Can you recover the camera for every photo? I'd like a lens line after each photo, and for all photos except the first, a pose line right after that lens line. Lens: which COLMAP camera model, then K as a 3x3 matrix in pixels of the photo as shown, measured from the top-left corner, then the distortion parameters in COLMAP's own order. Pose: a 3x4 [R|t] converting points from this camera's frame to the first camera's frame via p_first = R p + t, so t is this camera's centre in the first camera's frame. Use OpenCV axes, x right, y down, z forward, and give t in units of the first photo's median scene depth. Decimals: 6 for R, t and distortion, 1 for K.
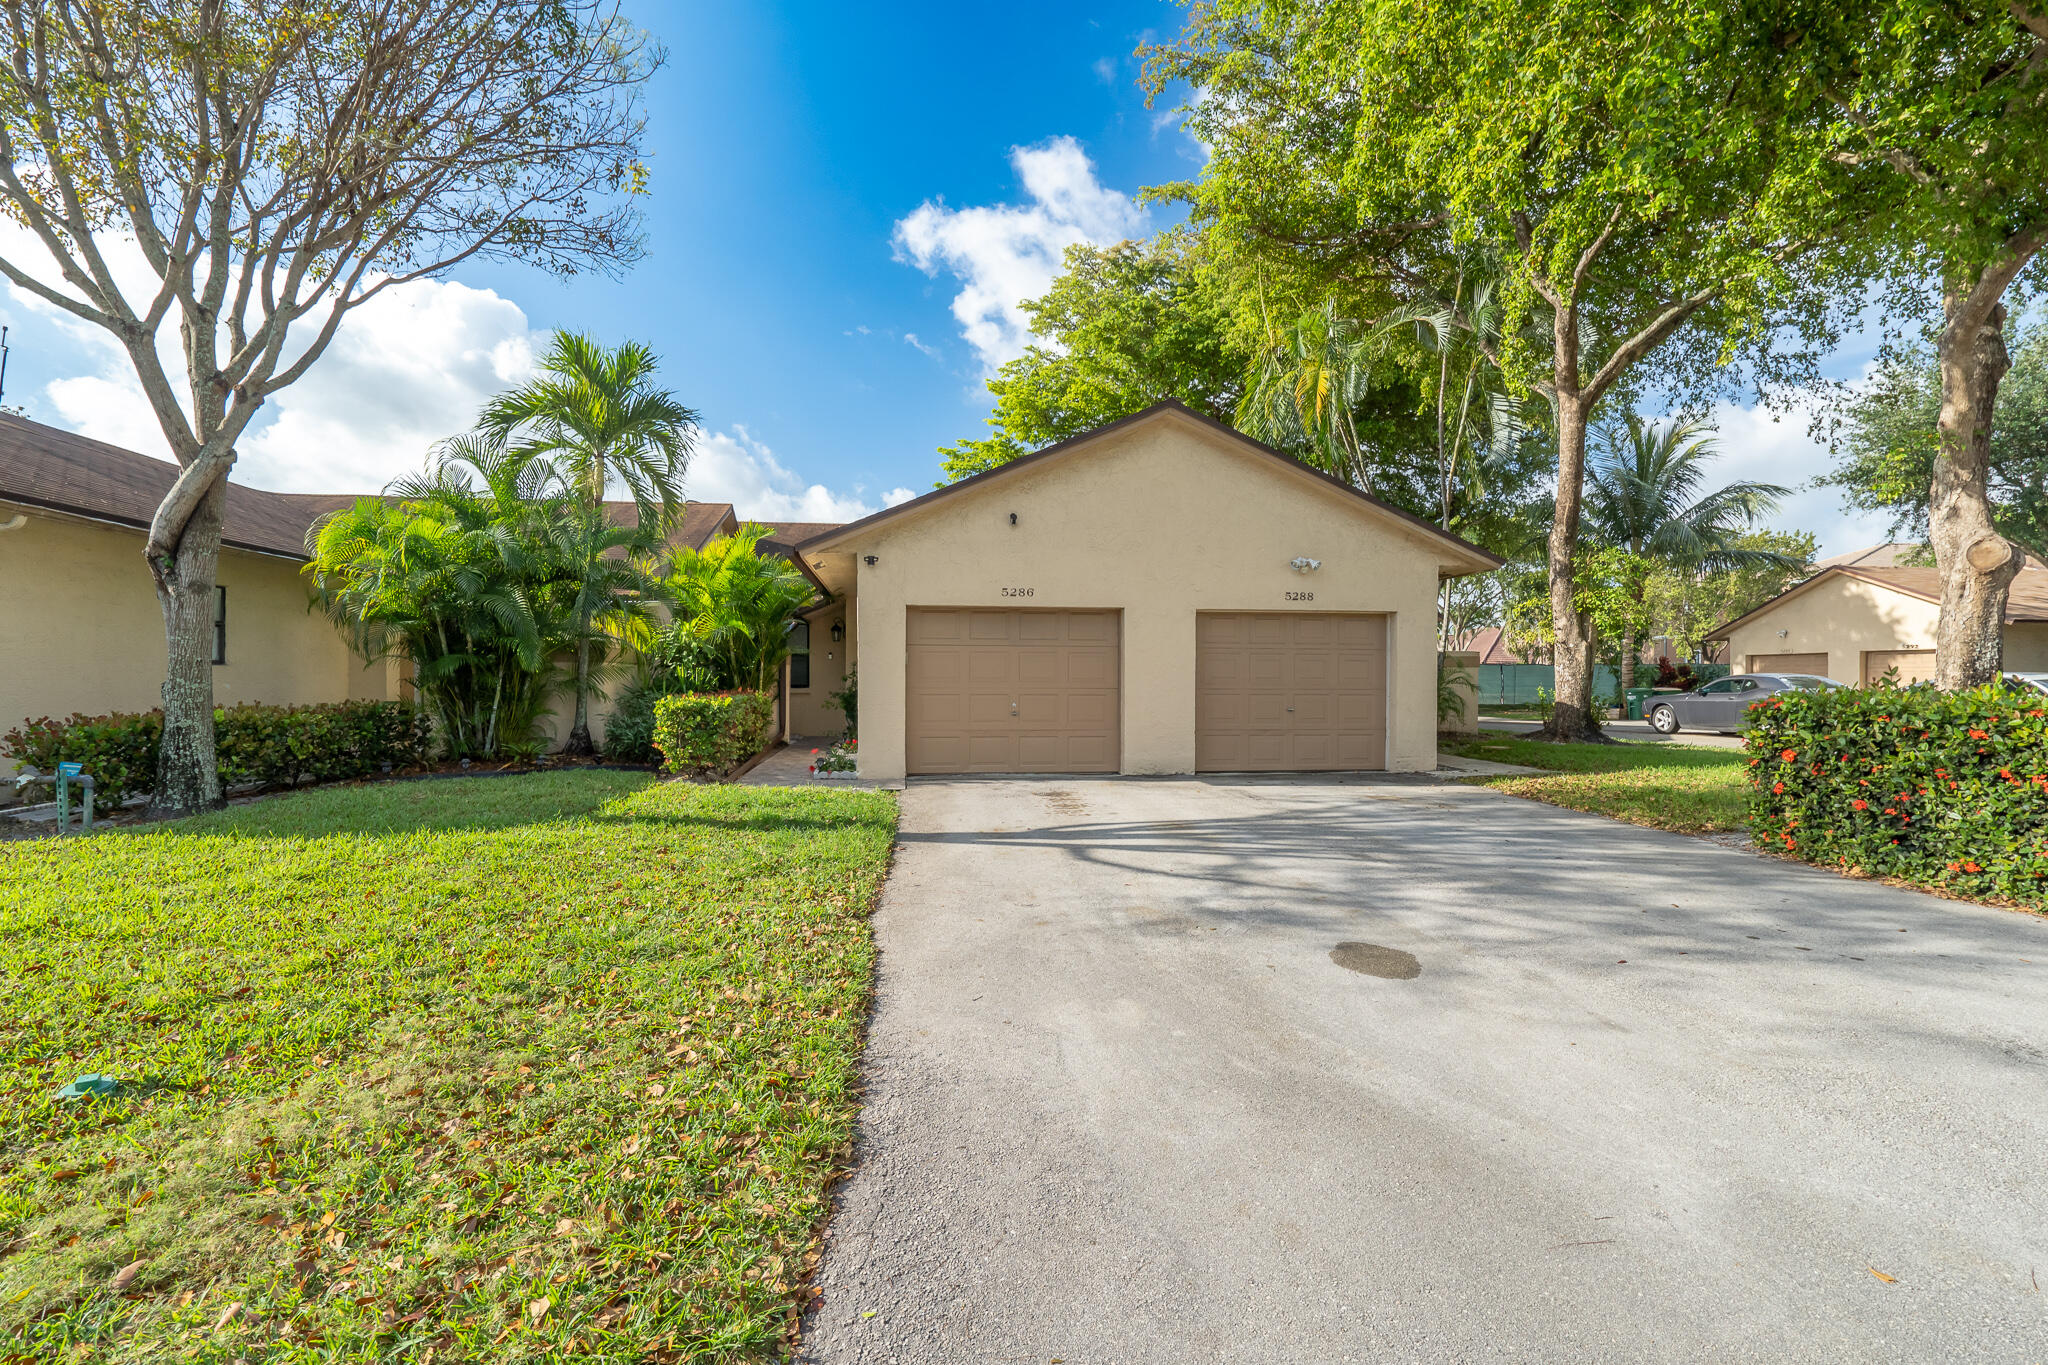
lens RADIAL K [[943.1, 0, 1024.0], [0, 943.1, 682.5], [0, 0, 1]] dist [-0.002294, 0.012163]
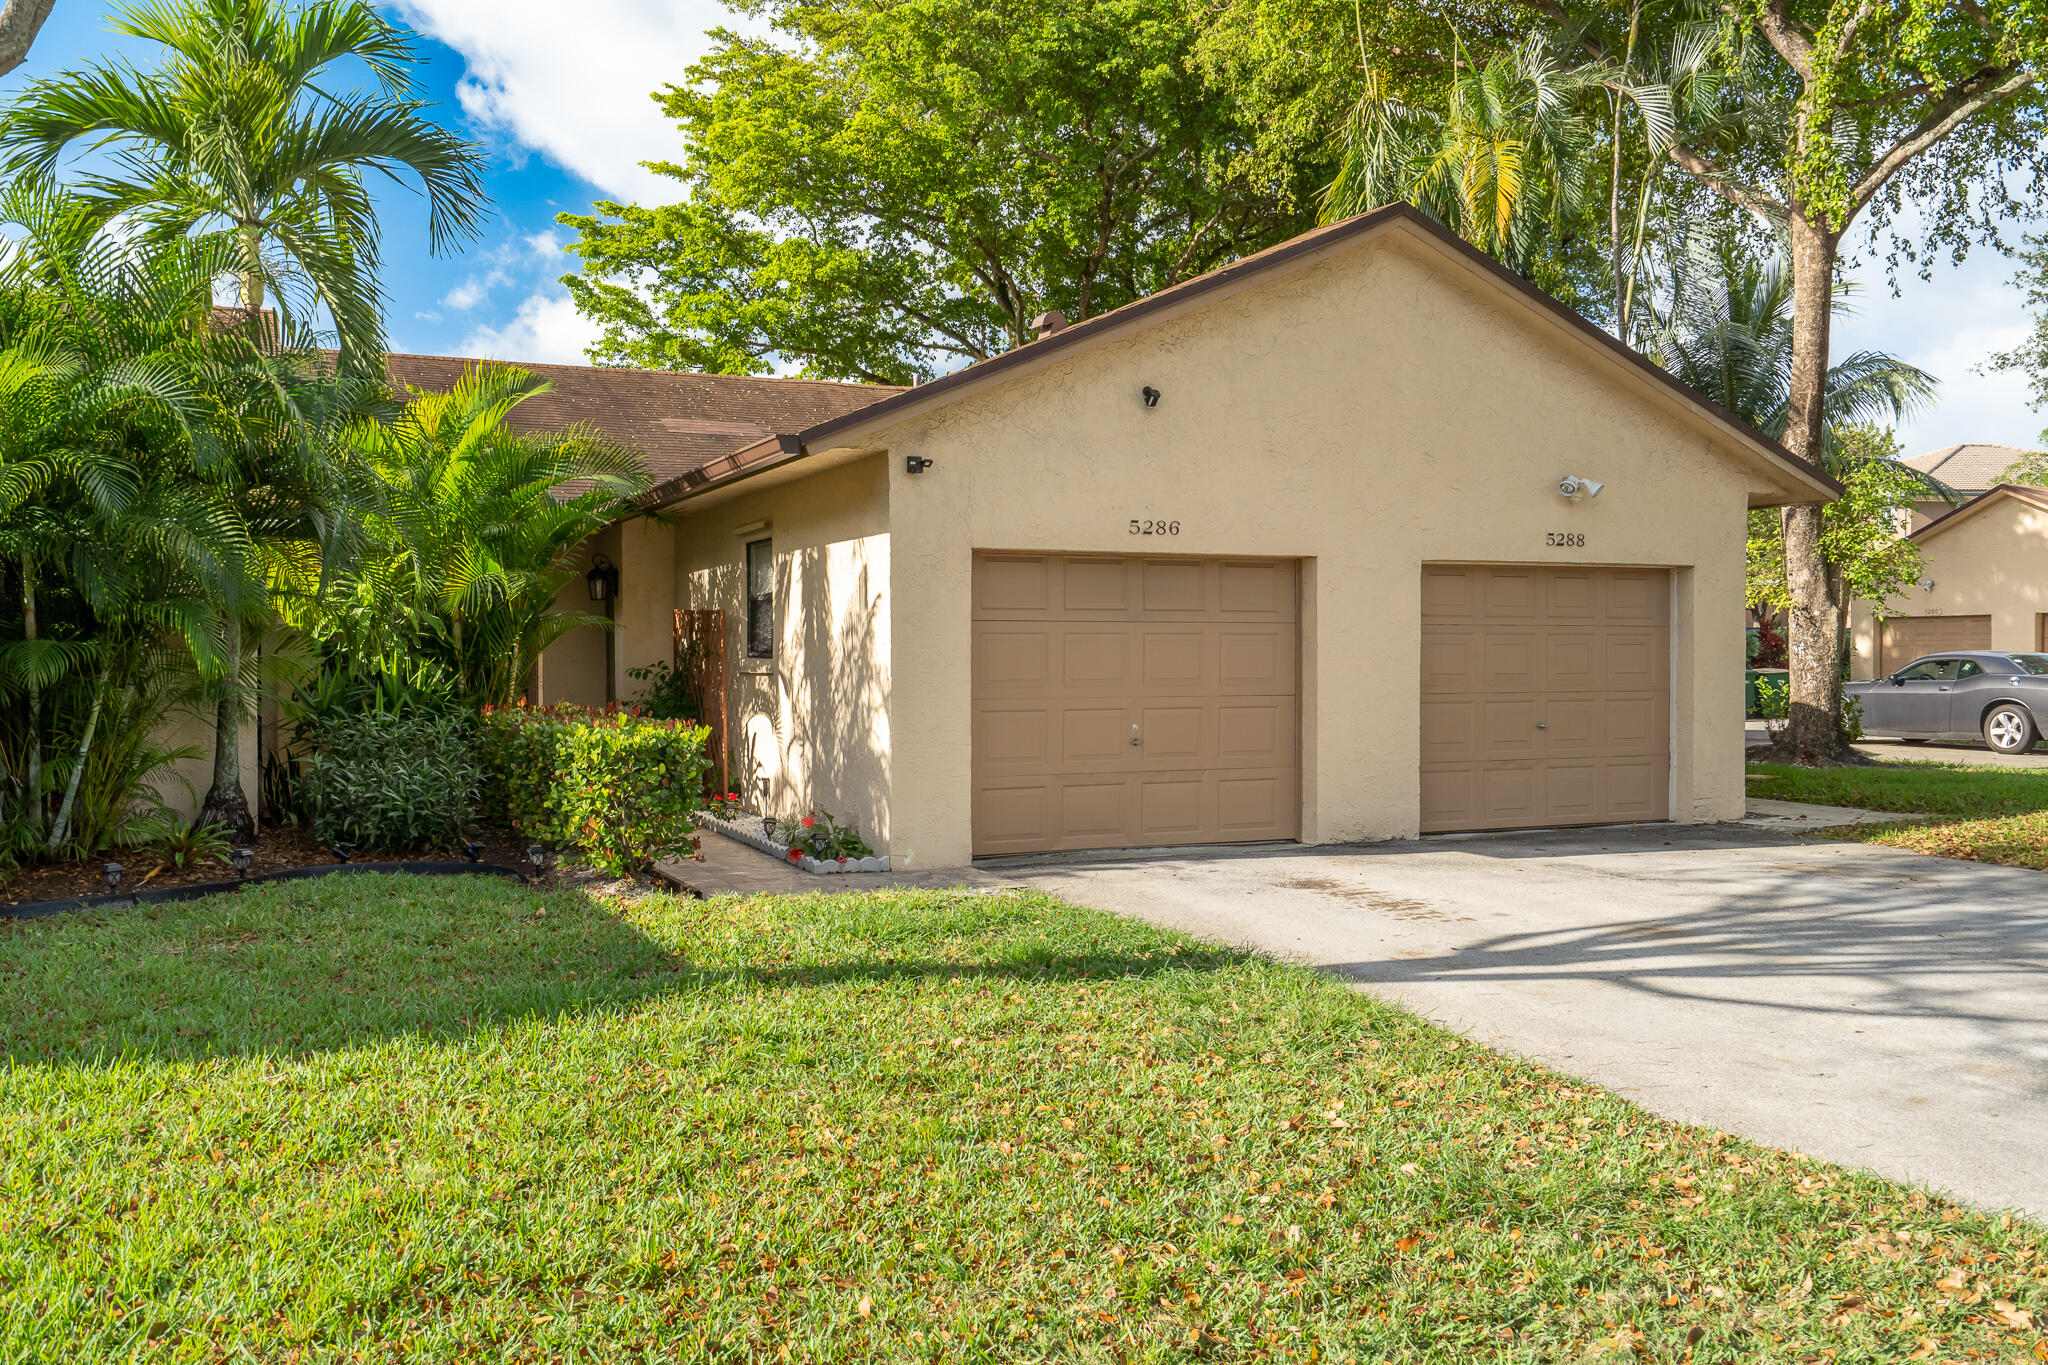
lens RADIAL K [[1755.9, 0, 1024.0], [0, 1755.9, 682.5], [0, 0, 1]] dist [0.021815, 0.005578]
pose [[0.954401, -0.010157, 0.298354, -0.382148], [0.005229, 0.999837, 0.017309, -0.021124], [-0.298481, -0.014959, 0.954298, 0.021776]]
